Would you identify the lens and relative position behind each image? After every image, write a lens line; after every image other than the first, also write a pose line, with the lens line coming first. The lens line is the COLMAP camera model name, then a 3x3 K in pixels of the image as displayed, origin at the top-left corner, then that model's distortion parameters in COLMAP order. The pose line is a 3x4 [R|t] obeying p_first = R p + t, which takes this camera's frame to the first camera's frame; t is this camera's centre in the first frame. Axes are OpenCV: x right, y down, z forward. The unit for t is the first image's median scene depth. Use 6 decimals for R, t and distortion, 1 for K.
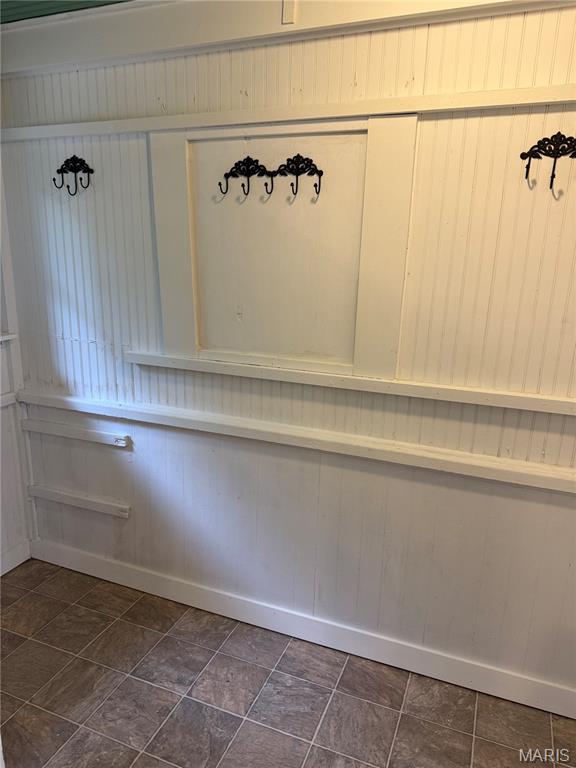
lens RADIAL K [[546.8, 0, 285.9], [0, 546.8, 389.6], [0, 0, 1]] dist [0.031588, -0.043684]
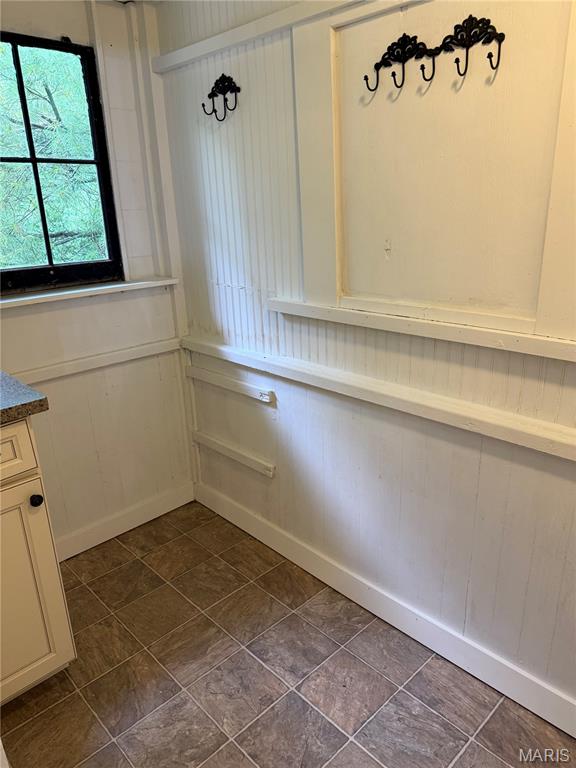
lens RADIAL K [[546.8, 0, 282.6], [0, 546.8, 389.8], [0, 0, 1]] dist [0.031588, -0.043684]
pose [[0.910062, 0.083963, -0.405879, 0.110303], [-0.049680, 0.994304, 0.094297, -0.005815], [0.411485, -0.065652, 0.909049, 0.198000]]
